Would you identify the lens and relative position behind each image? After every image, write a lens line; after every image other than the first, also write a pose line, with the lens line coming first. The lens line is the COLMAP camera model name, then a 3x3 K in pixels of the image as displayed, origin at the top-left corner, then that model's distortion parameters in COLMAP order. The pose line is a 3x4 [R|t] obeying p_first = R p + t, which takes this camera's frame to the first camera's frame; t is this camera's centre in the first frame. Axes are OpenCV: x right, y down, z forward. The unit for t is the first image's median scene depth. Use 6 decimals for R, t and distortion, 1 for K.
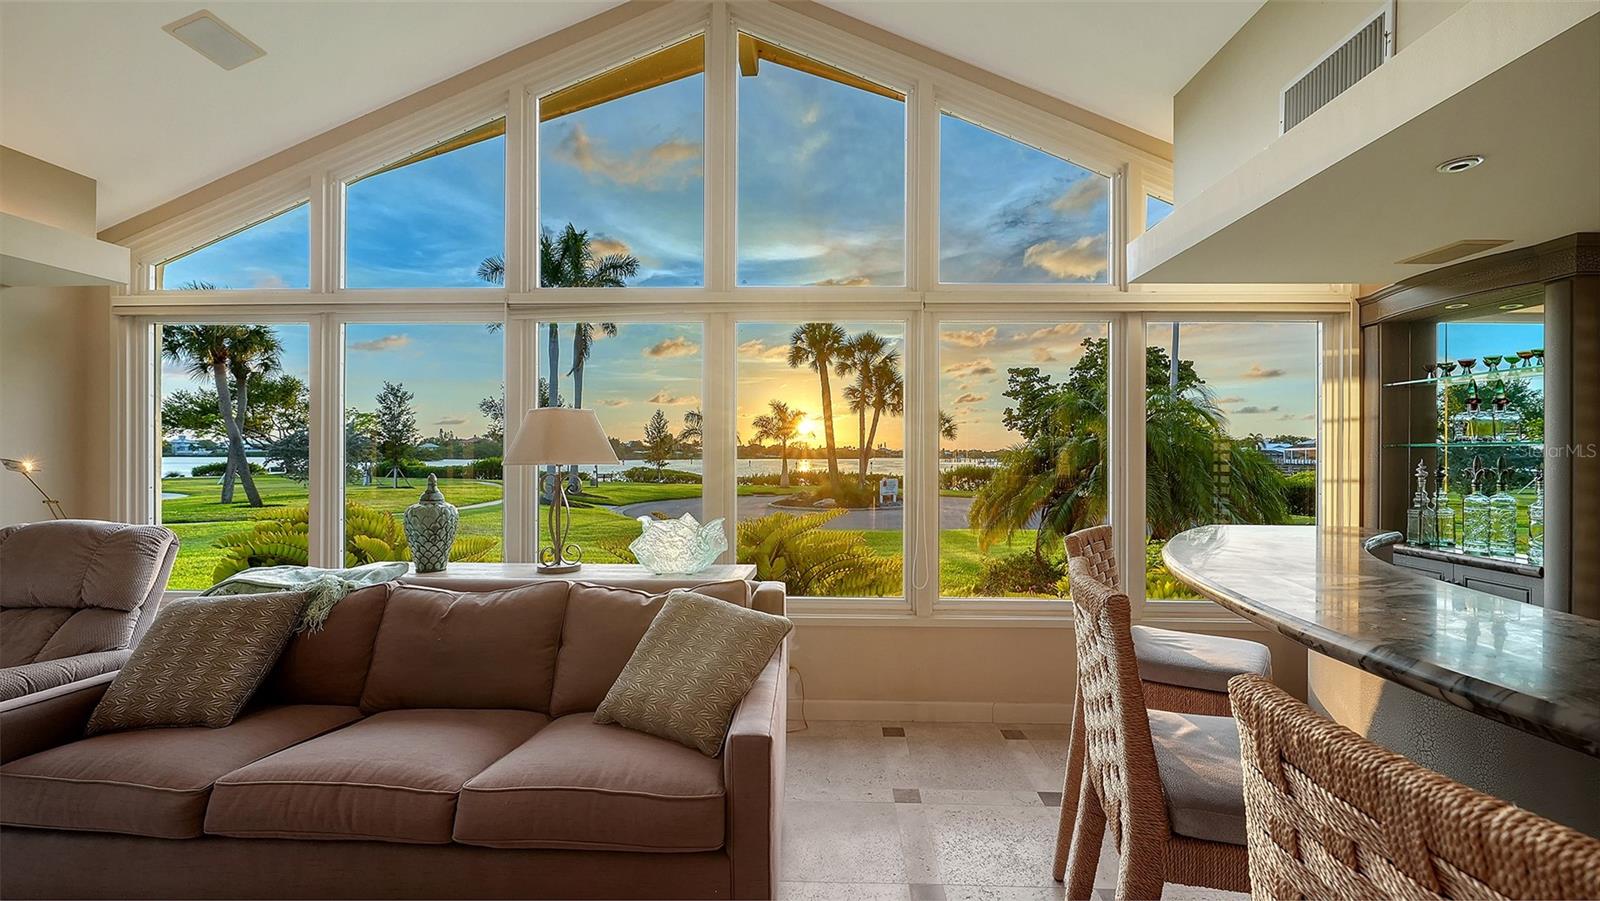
lens RADIAL K [[658.1, 0, 815.5], [0, 658.1, 444.2], [0, 0, 1]] dist [0.003780, 0.000109]
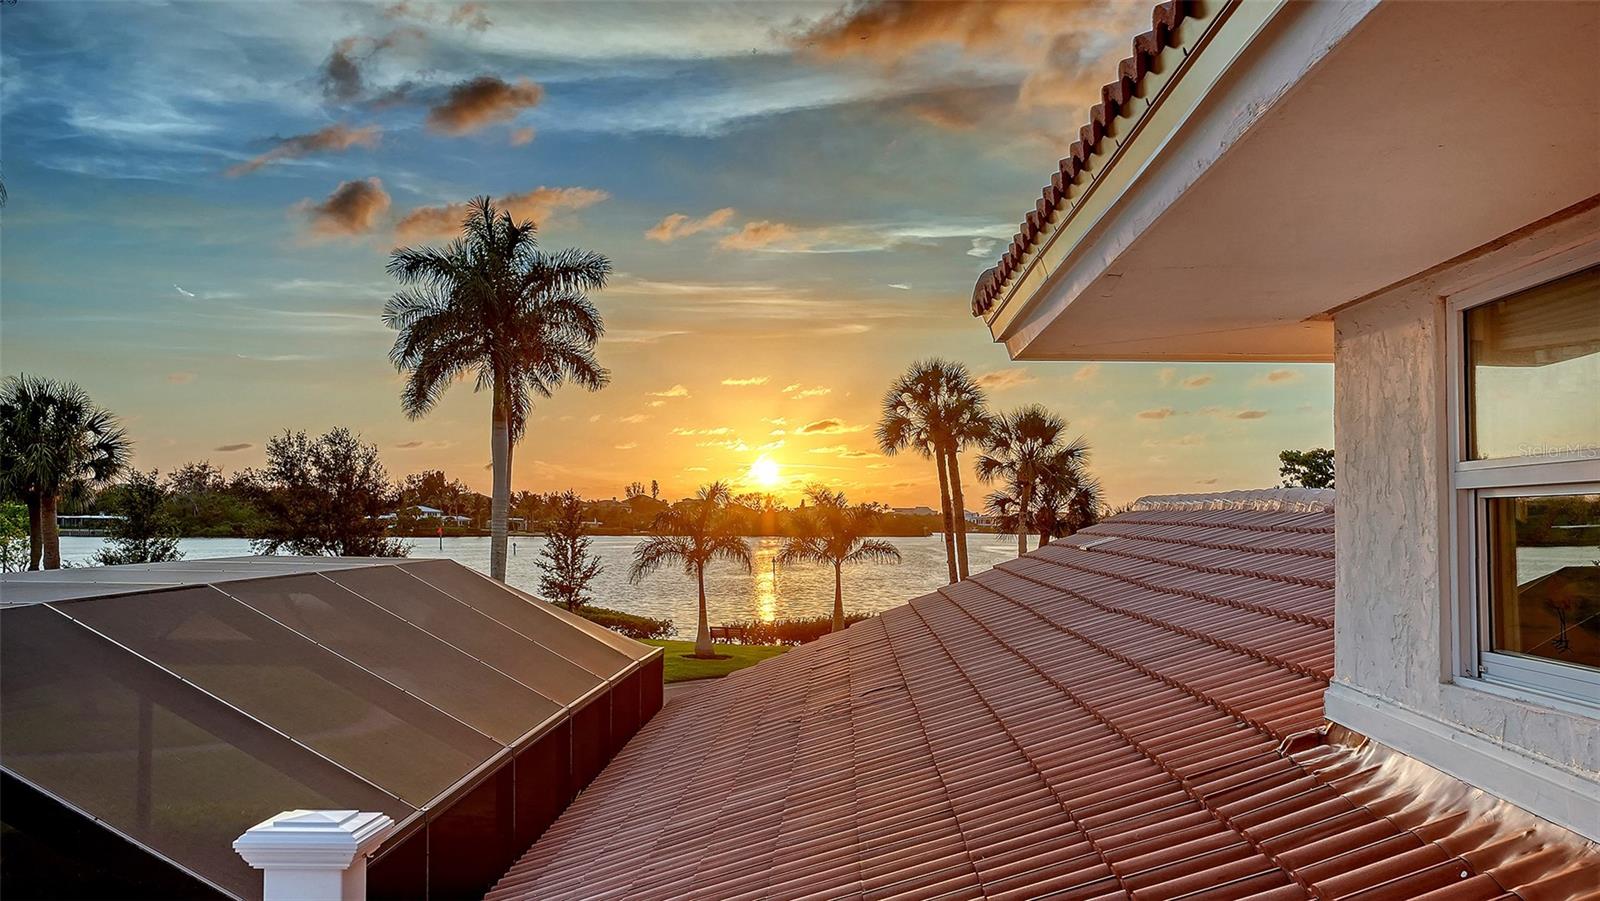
lens RADIAL K [[1647.6, 0, 800.0], [0, 1647.6, 450.5], [0, 0, 1]] dist [0.002502, -0.002968]
pose [[0.999944, 0.009110, 0.005322, -0.122417], [-0.008968, 0.999620, -0.026062, -0.087561], [-0.005557, 0.026012, 0.999646, -0.400780]]
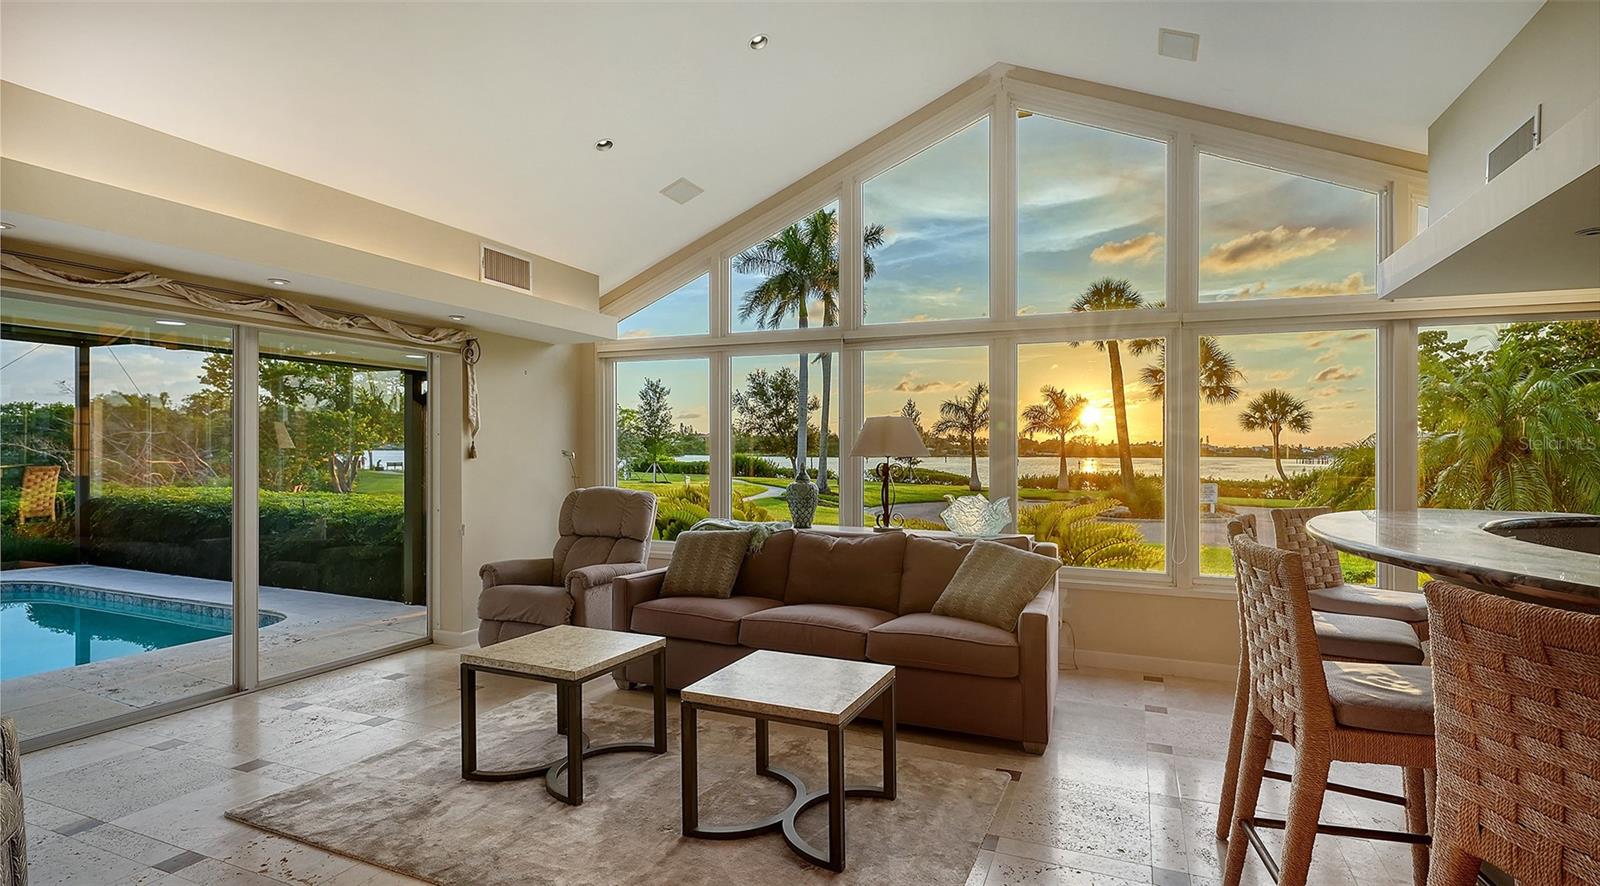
lens RADIAL K [[790.1, 0, 794.0], [0, 790.1, 438.9], [0, 0, 1]] dist [0.014095, -0.000196]
pose [[0.930584, -0.001187, -0.366075, 0.003301], [0.001111, 0.999999, -0.000420, -0.000344], [0.366076, -0.000016, 0.930585, -0.051078]]
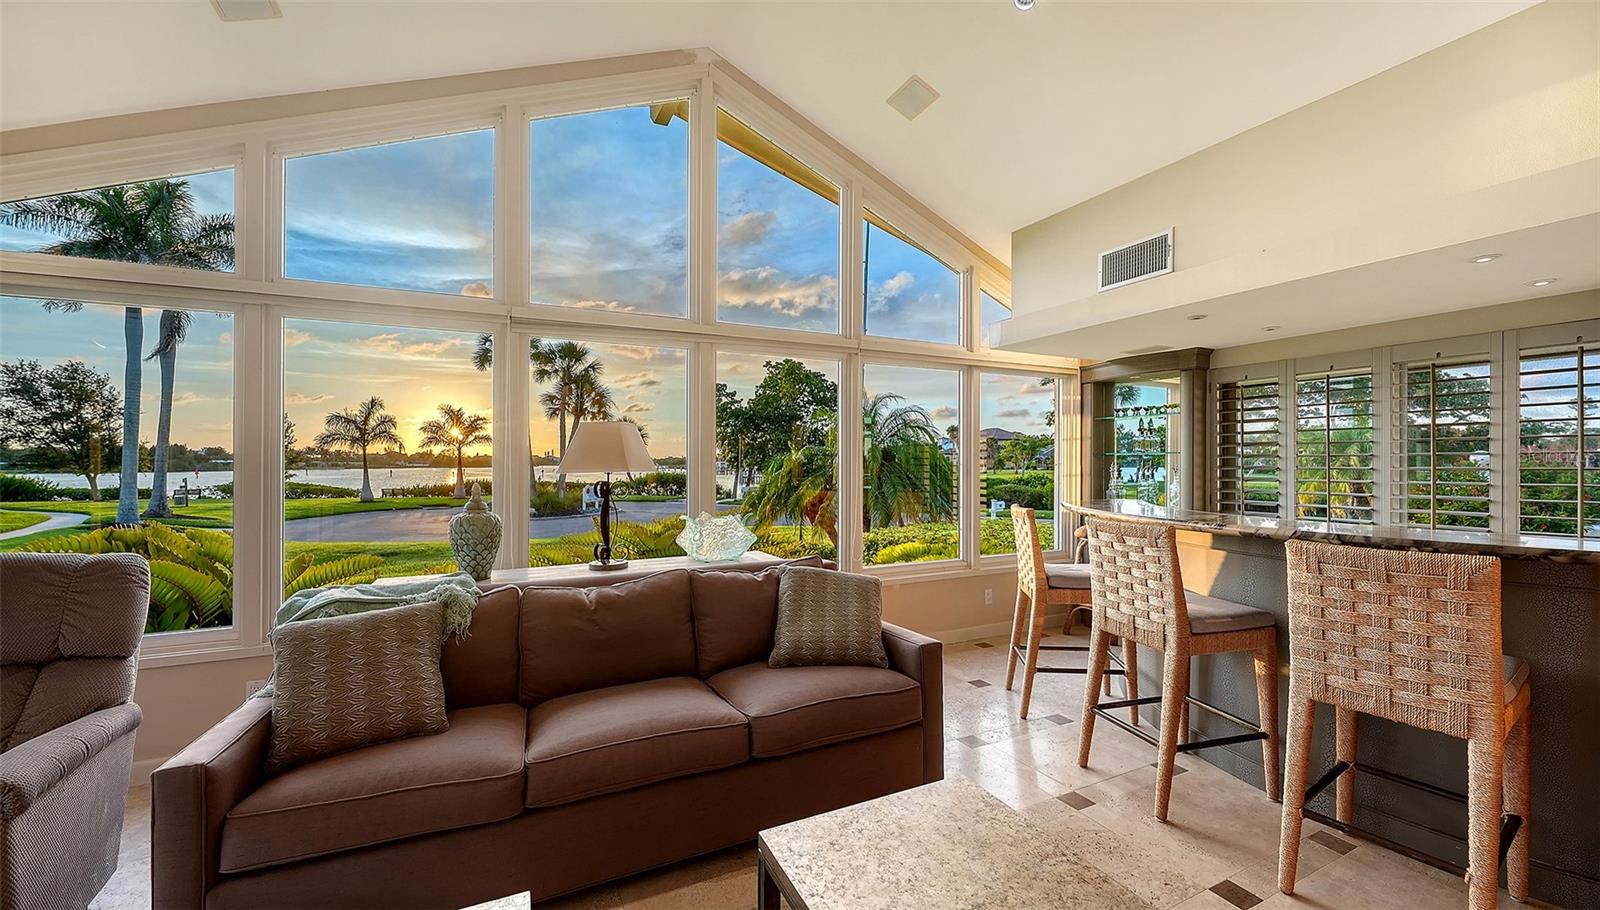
lens RADIAL K [[625.1, 0, 812.7], [0, 625.1, 447.0], [0, 0, 1]] dist [0.000267, -0.000624]
pose [[0.877757, 0.003485, 0.479093, -0.047162], [0.000160, 0.999971, -0.007567, -0.000233], [-0.479105, 0.006719, 0.877732, -0.006835]]
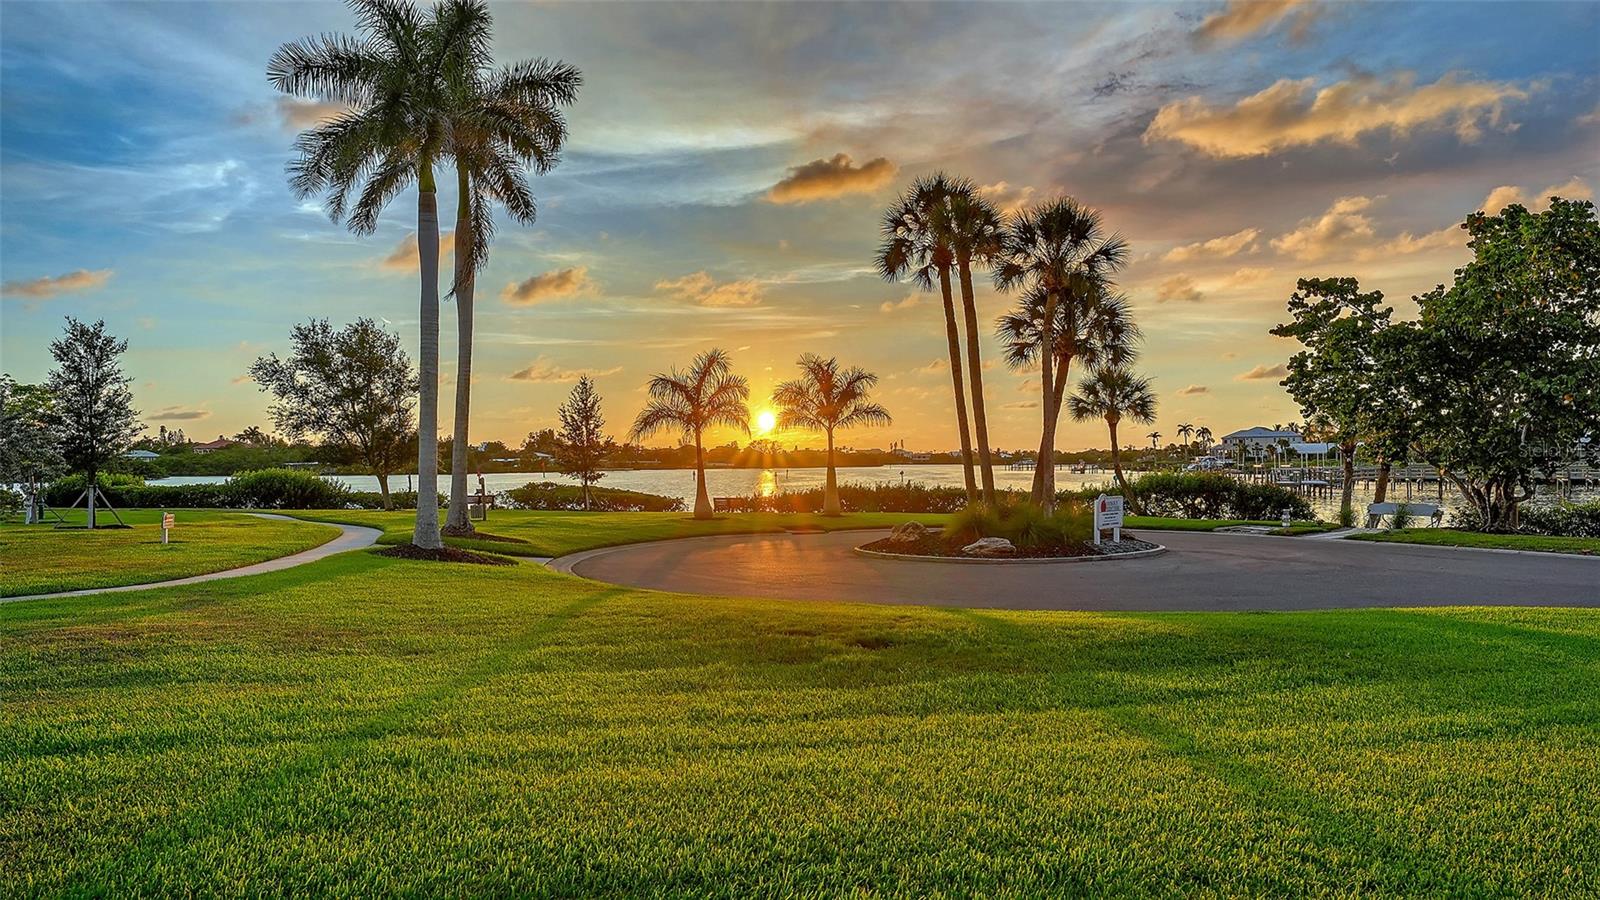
lens RADIAL K [[1072.2, 0, 807.5], [0, 1072.2, 420.4], [0, 0, 1]] dist [0.018357, -0.001971]
pose [[0.999683, -0.012587, 0.021818, -0.123014], [0.013084, 0.999655, -0.022758, 0.010432], [-0.021524, 0.023036, 0.999503, 0.186947]]
